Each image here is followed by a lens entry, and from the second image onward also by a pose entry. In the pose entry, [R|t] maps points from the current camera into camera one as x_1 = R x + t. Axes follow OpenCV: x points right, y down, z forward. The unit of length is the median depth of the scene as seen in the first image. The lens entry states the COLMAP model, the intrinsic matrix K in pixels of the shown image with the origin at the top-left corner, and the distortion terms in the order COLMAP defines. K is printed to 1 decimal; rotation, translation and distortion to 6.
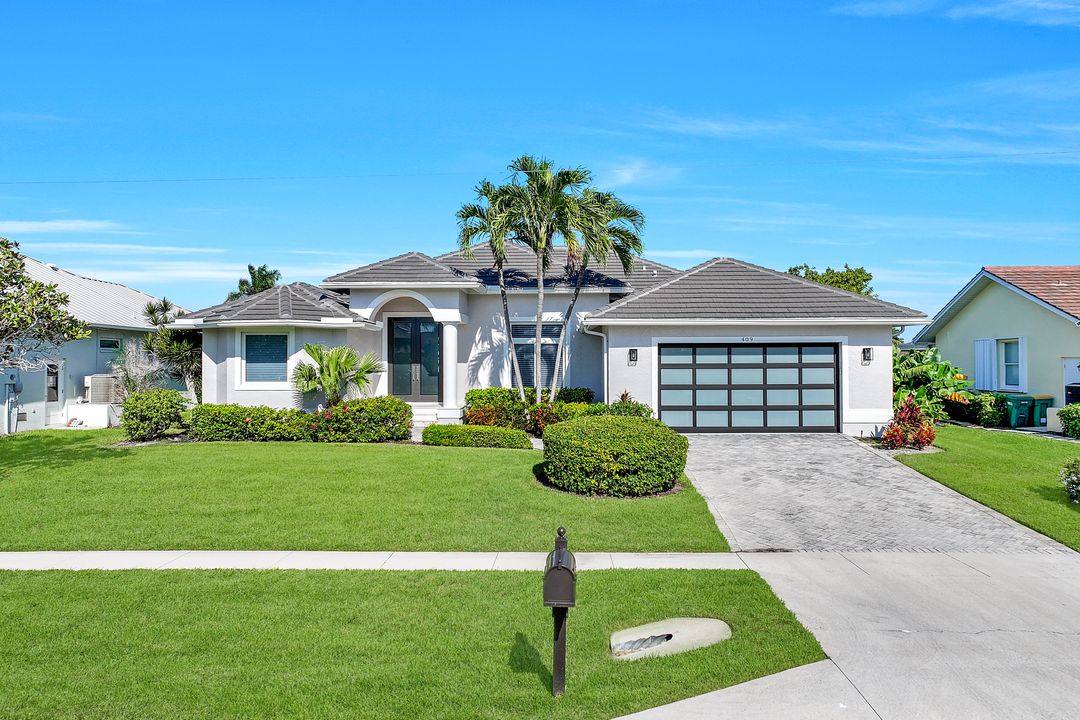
lens RADIAL K [[770.7, 0, 539.2], [0, 770.7, 380.2], [0, 0, 1]] dist [0.003709, 0.001057]
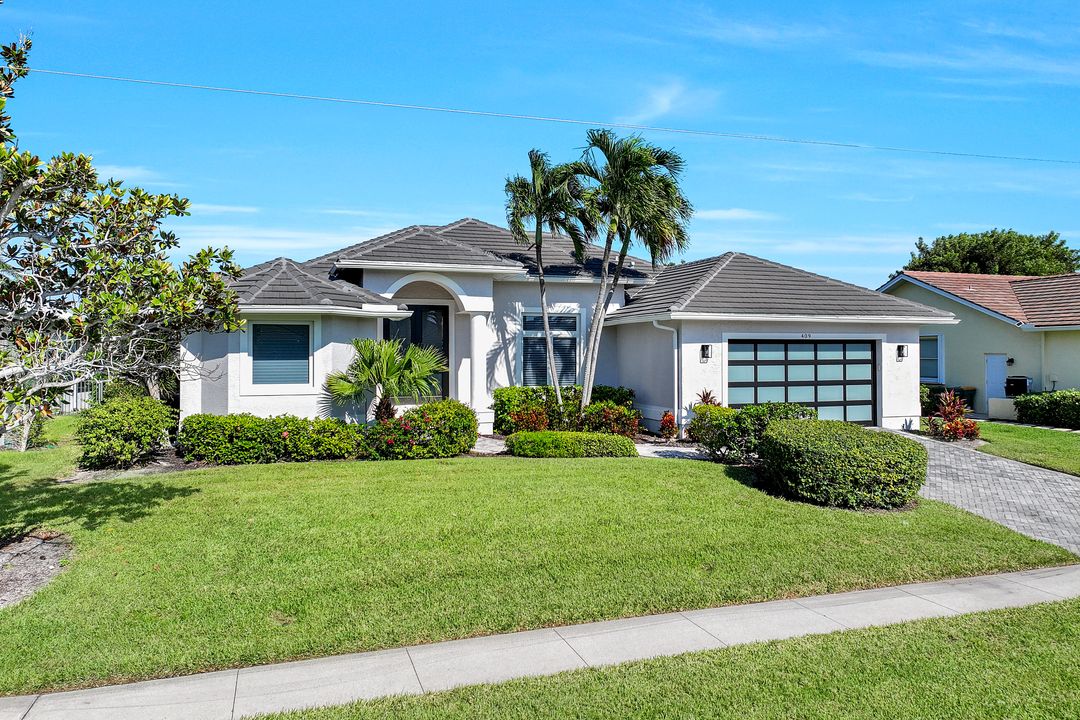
lens RADIAL K [[770.7, 0, 539.2], [0, 770.7, 380.2], [0, 0, 1]] dist [0.003709, 0.001057]
pose [[0.937980, -0.011147, 0.346509, -0.394230], [0.006129, 0.999860, 0.015574, -0.013088], [-0.346634, -0.012484, 0.937917, 0.180712]]
